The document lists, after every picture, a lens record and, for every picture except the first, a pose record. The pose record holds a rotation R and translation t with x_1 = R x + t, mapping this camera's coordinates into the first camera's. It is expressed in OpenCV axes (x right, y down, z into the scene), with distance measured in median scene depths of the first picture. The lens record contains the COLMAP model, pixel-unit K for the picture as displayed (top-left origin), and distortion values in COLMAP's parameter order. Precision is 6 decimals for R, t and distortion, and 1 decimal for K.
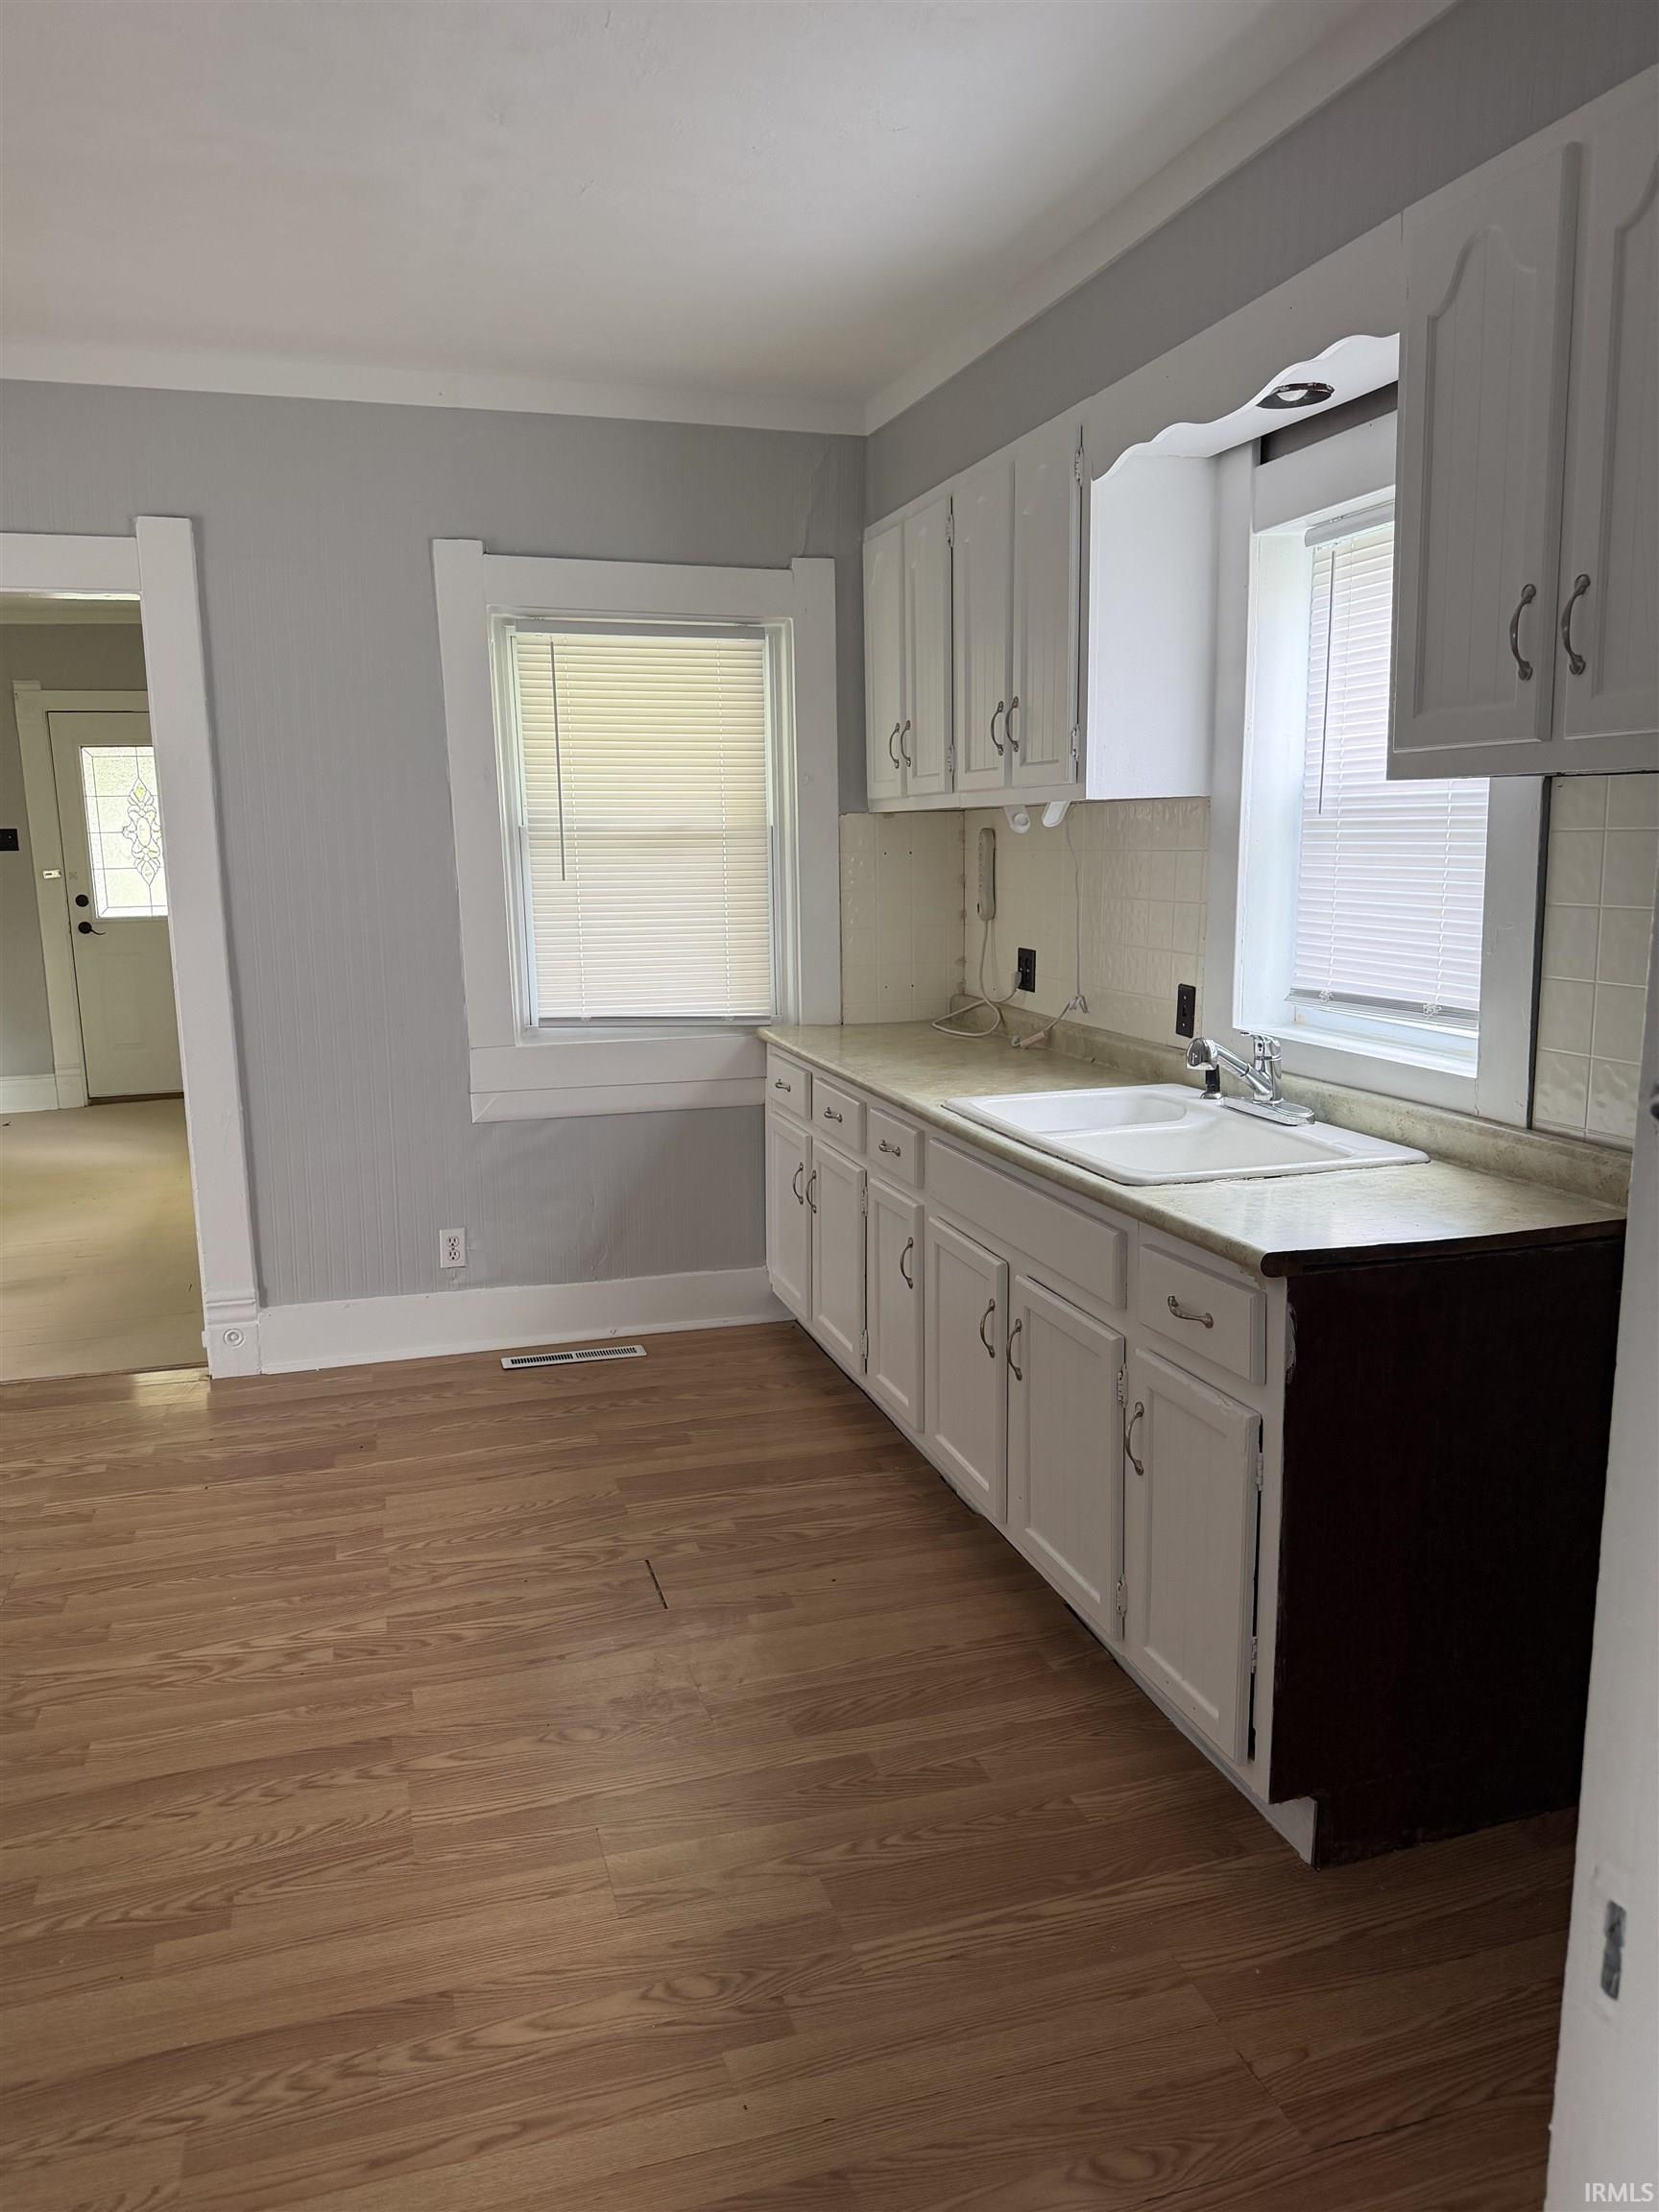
lens RADIAL K [[1523.9, 0, 810.5], [0, 1523.9, 1110.1], [0, 0, 1]] dist [0.172541, -0.277782]
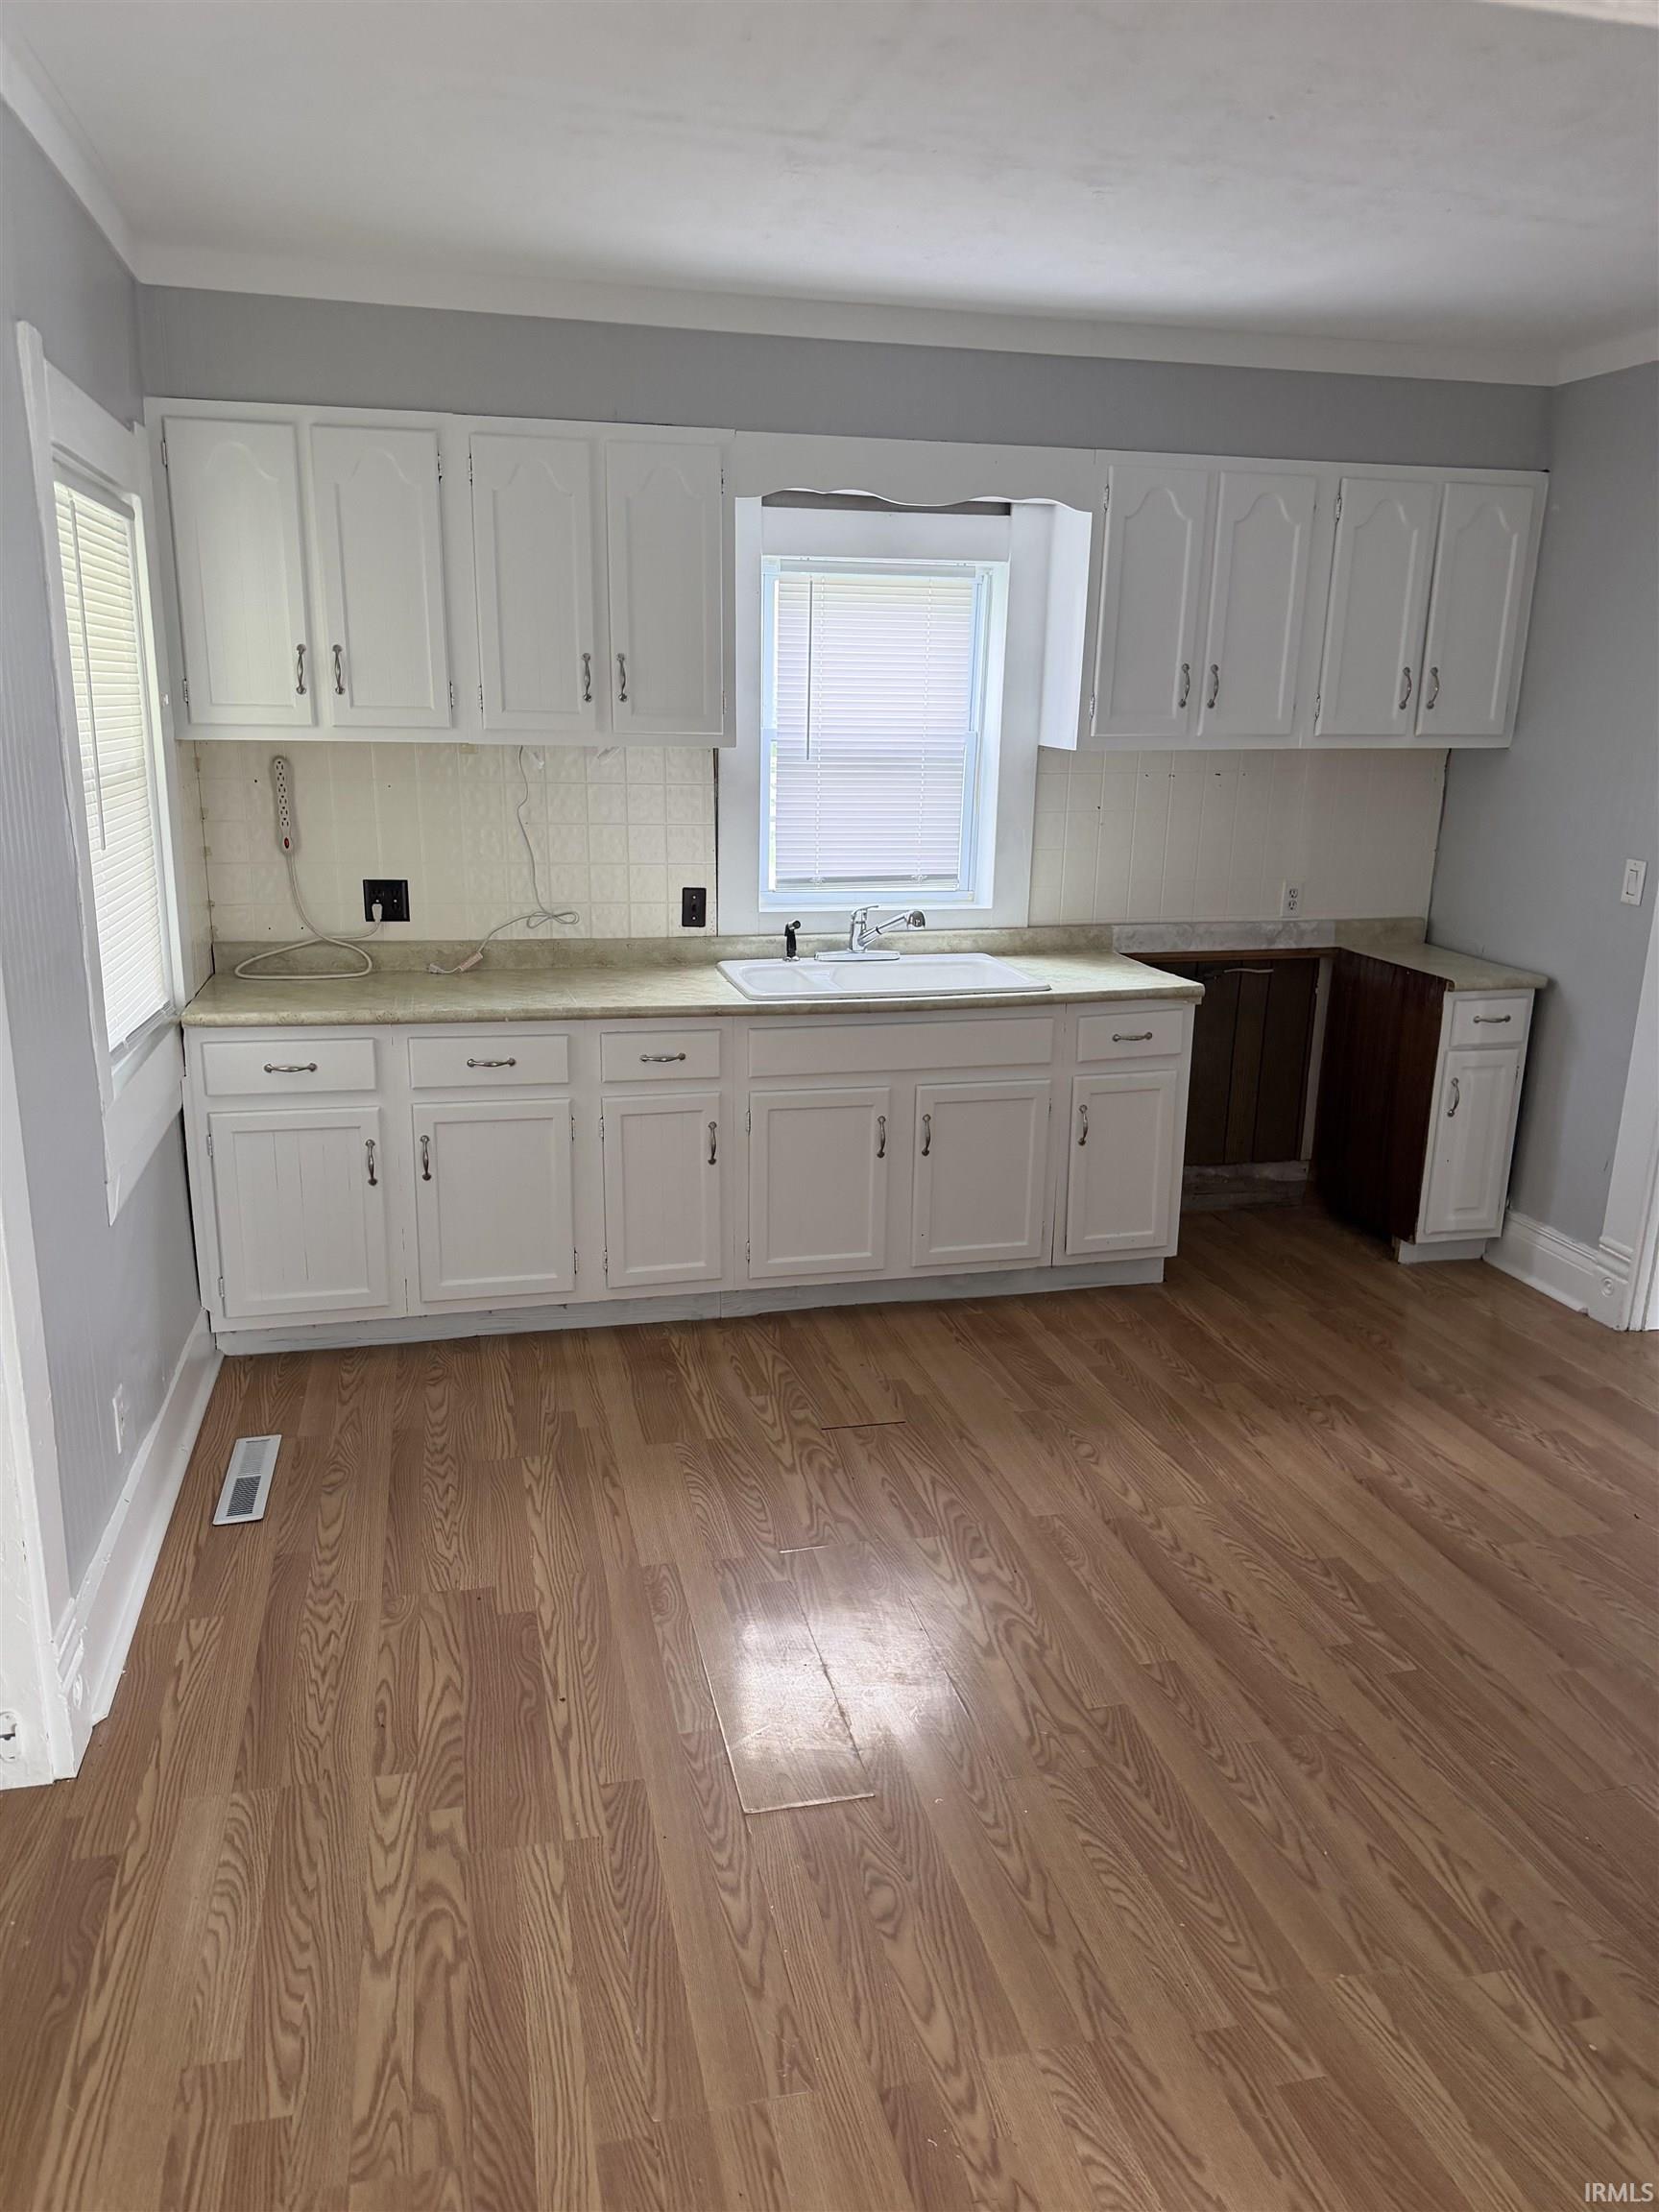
lens RADIAL K [[1523.9, 0, 810.5], [0, 1523.9, 1110.1], [0, 0, 1]] dist [0.172541, -0.277782]
pose [[0.065158, -0.248309, 0.966487, -0.917568], [0.159149, 0.958733, 0.235588, -0.165148], [-0.985102, 0.138465, 0.101987, 0.684171]]
